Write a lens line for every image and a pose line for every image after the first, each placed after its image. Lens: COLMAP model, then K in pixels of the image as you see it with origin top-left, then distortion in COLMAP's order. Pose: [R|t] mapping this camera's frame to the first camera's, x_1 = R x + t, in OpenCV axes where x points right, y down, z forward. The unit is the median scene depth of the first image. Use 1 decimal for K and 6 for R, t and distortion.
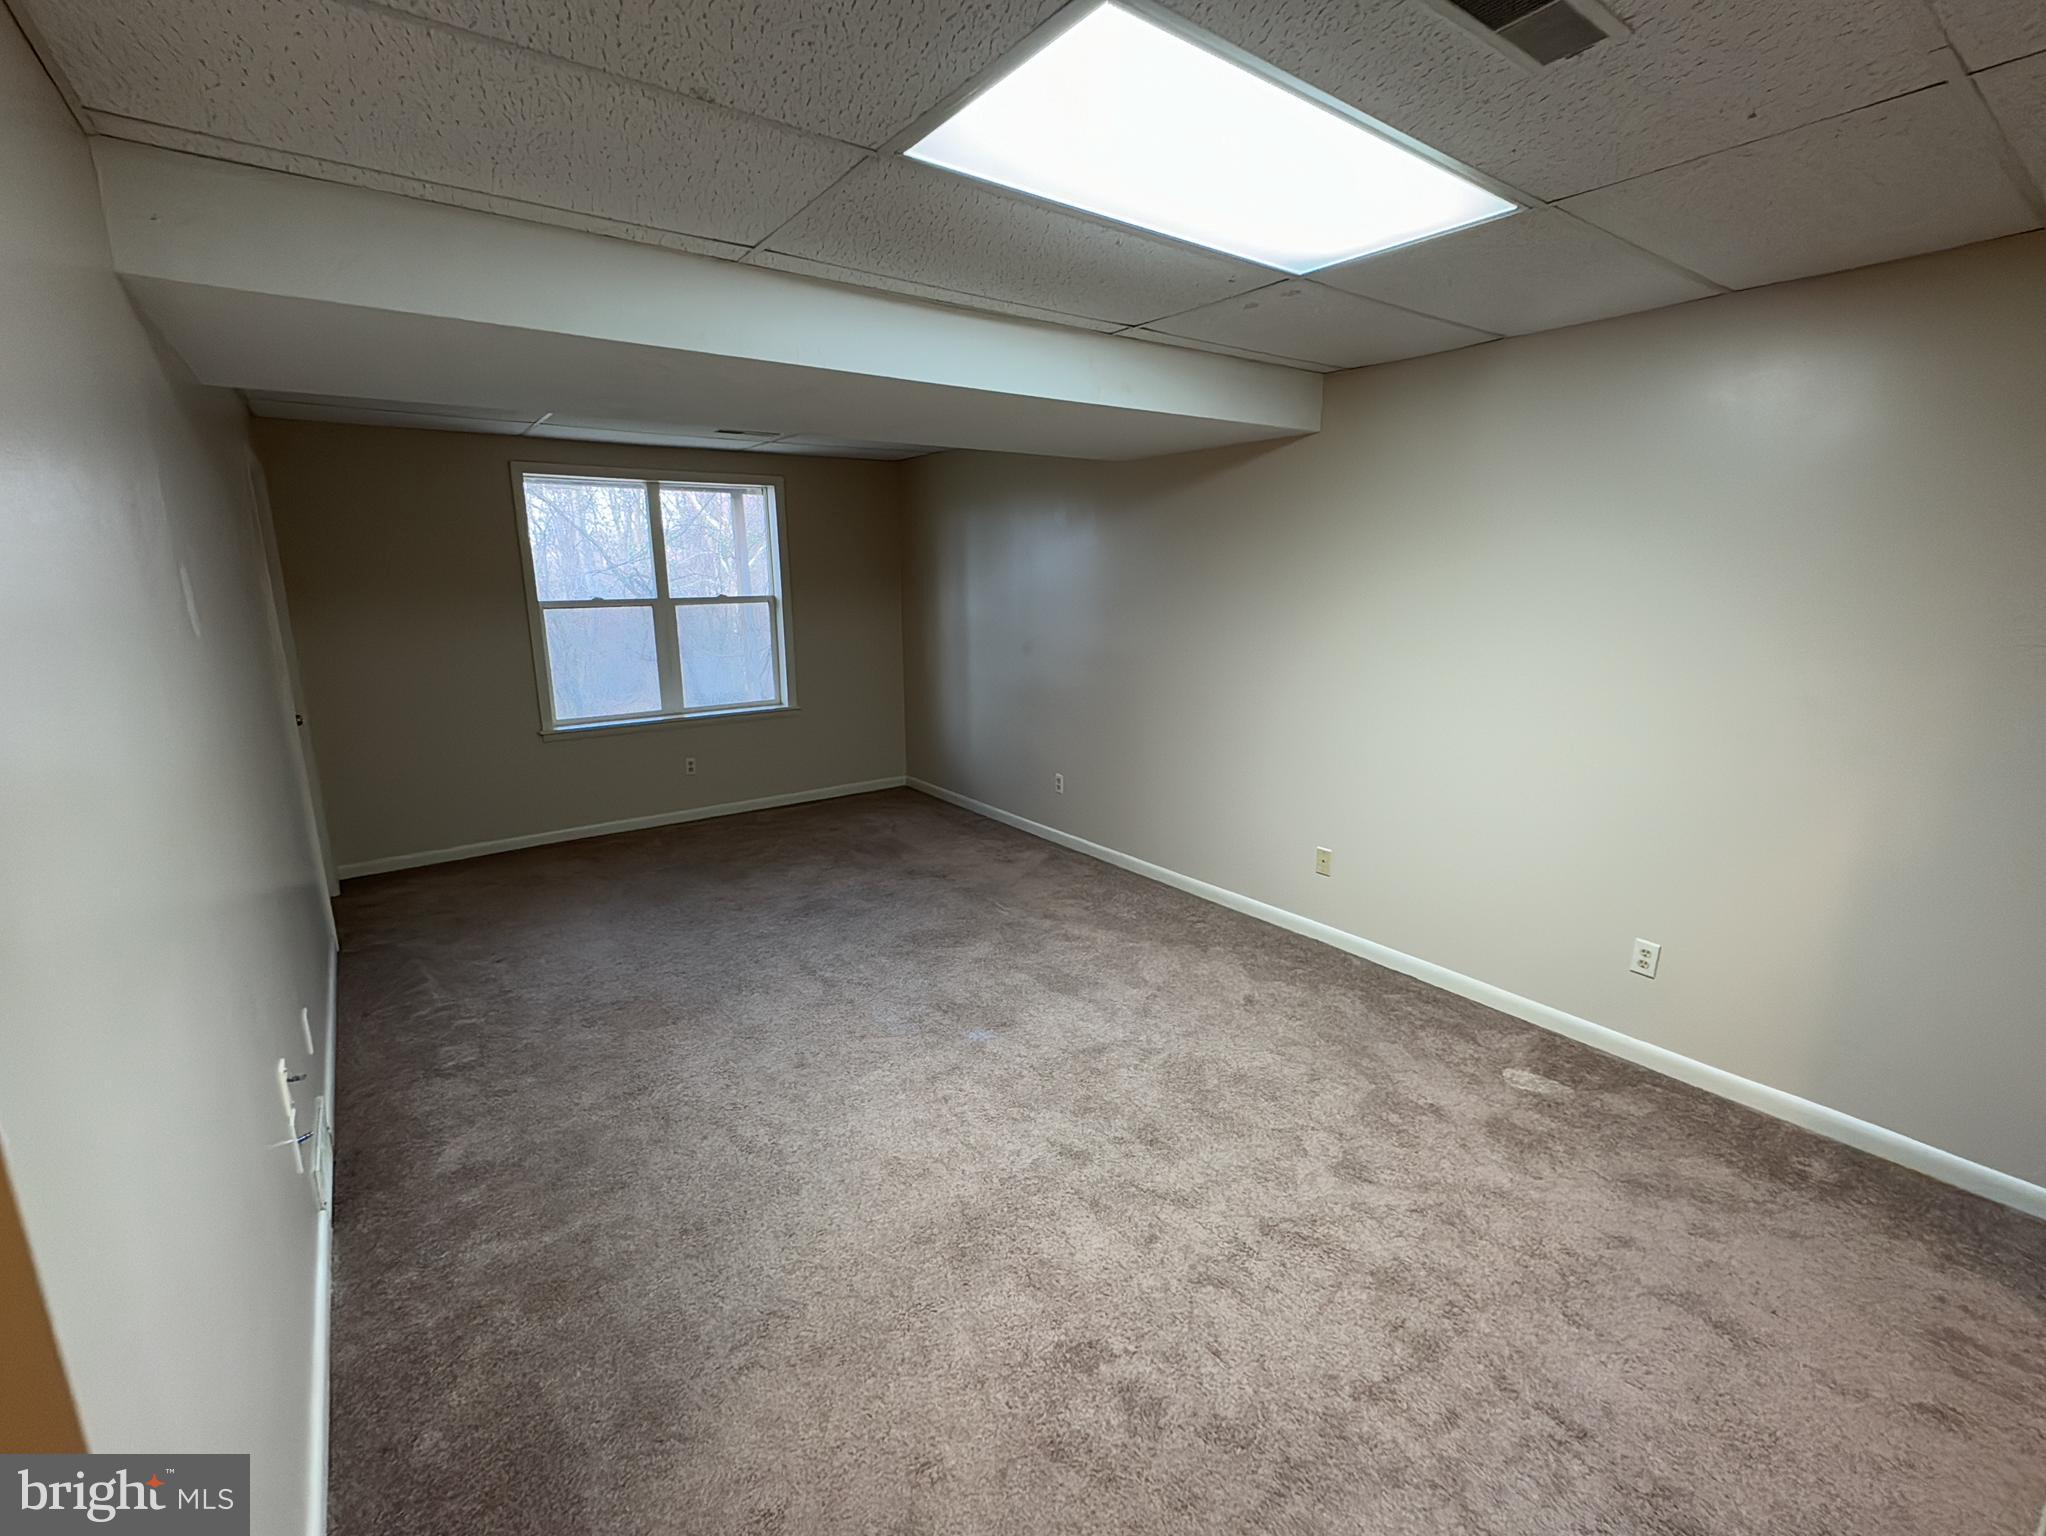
lens RADIAL K [[900.6, 0, 1041.5], [0, 900.6, 776.0], [0, 0, 1]] dist [-0.003685, -0.000297]
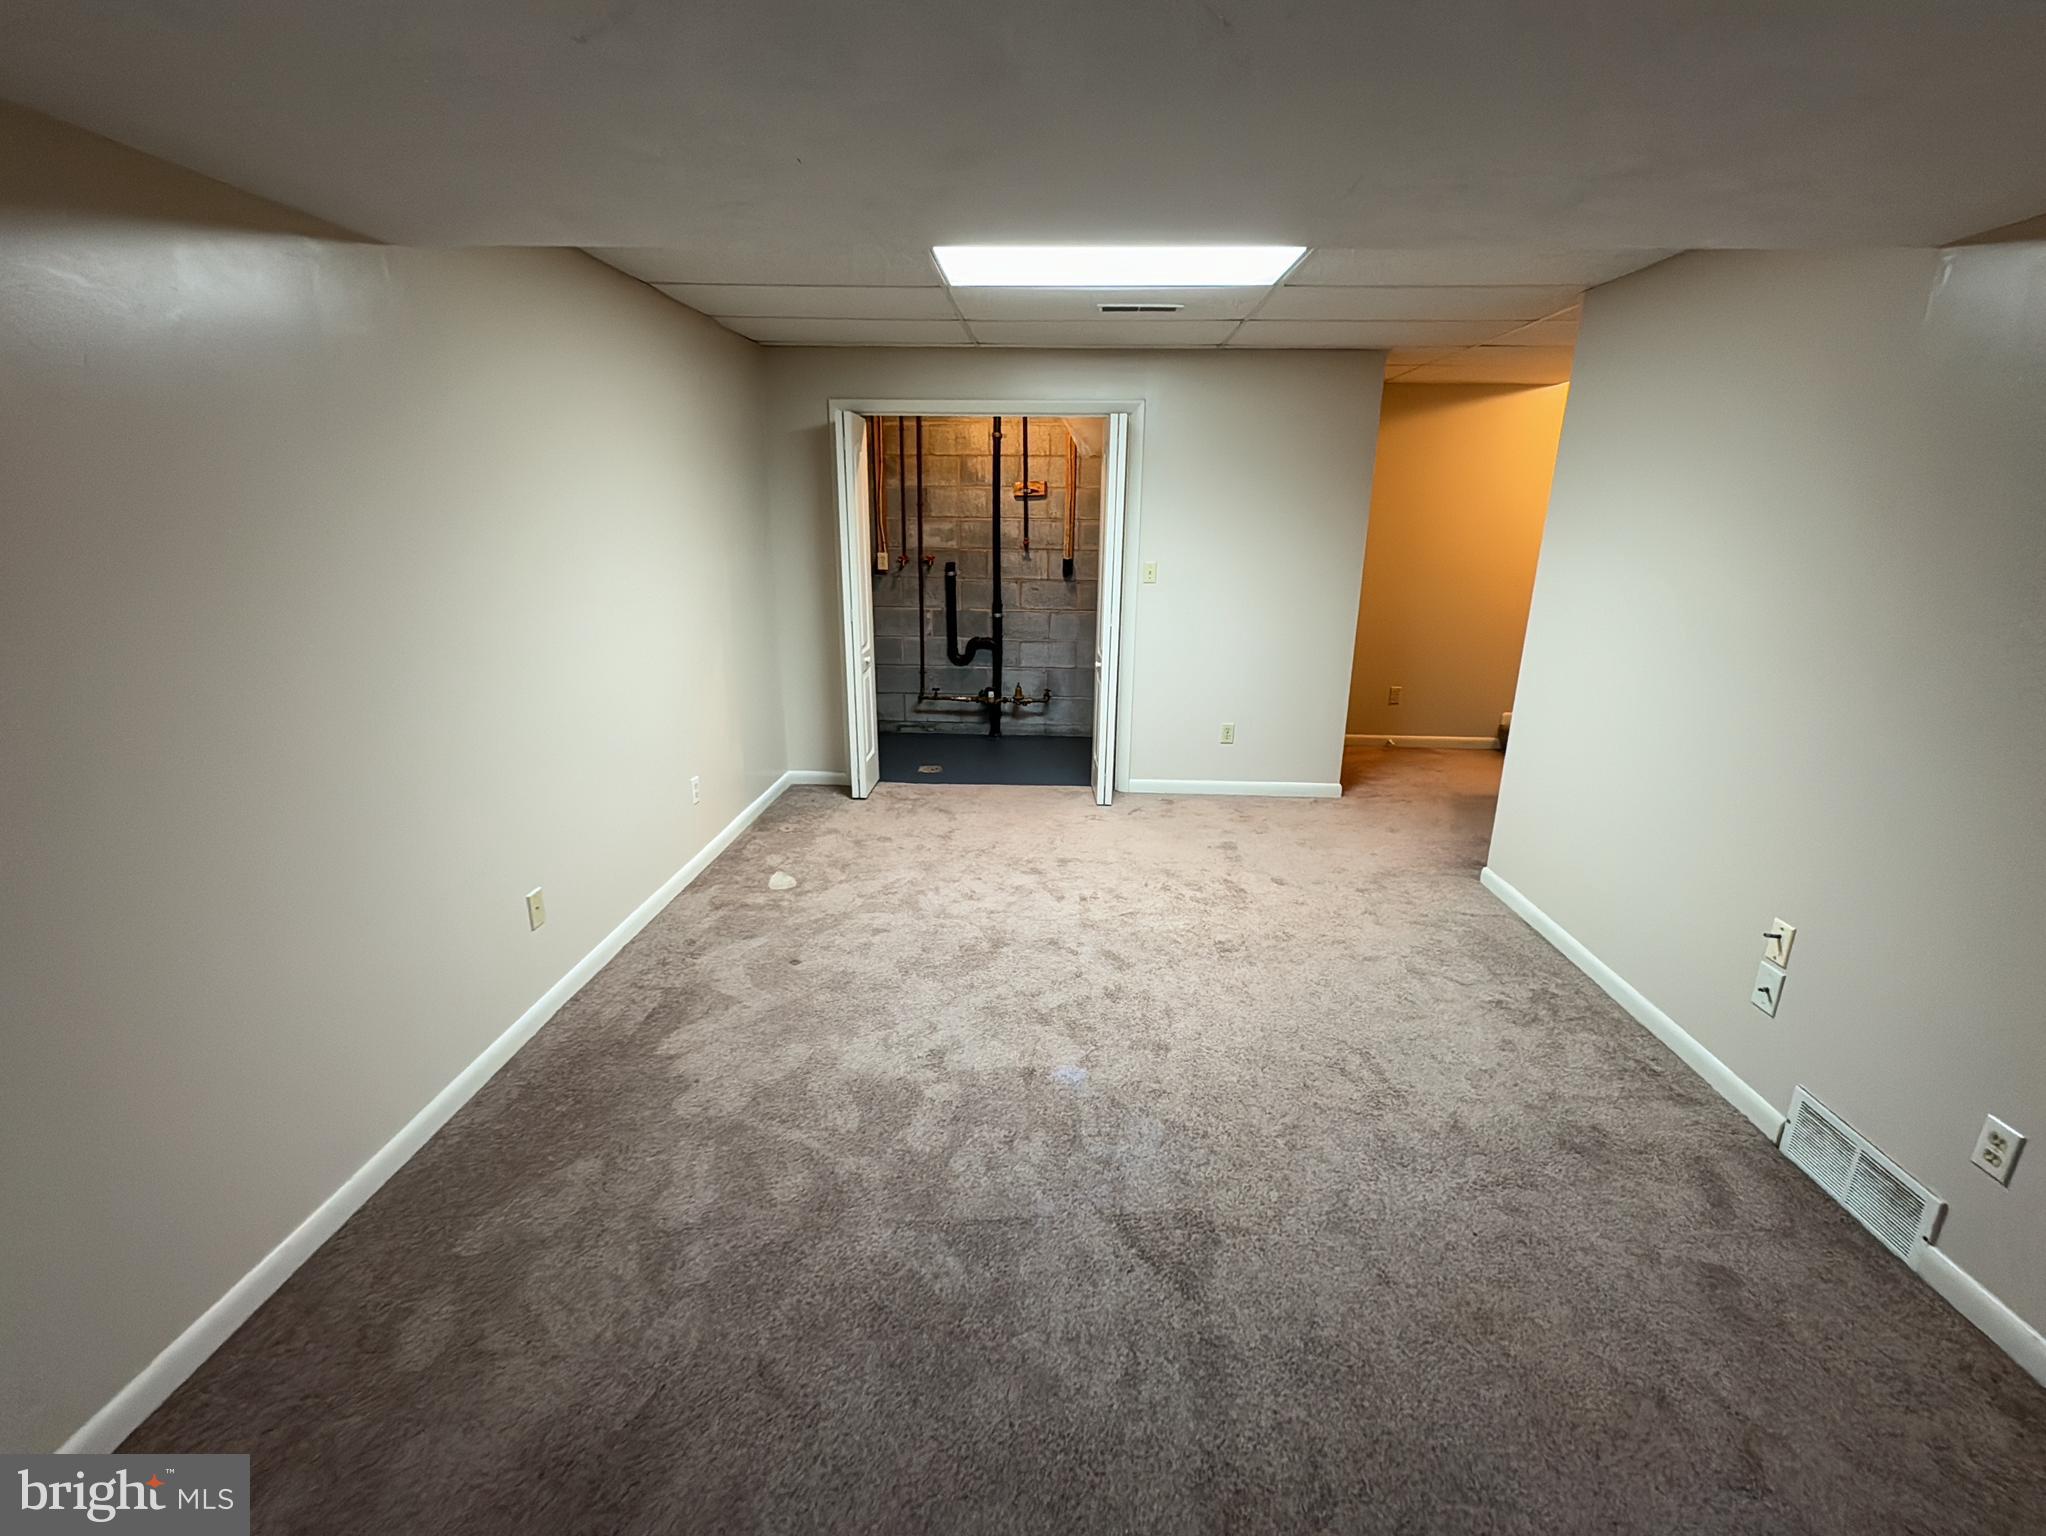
lens RADIAL K [[900.6, 0, 1032.7], [0, 900.6, 769.5], [0, 0, 1]] dist [-0.003685, -0.000297]
pose [[-0.772490, -0.180453, 0.608848, -0.551147], [0.130676, 0.893084, 0.430494, -0.349767], [-0.621437, 0.412114, -0.666317, 1.647677]]
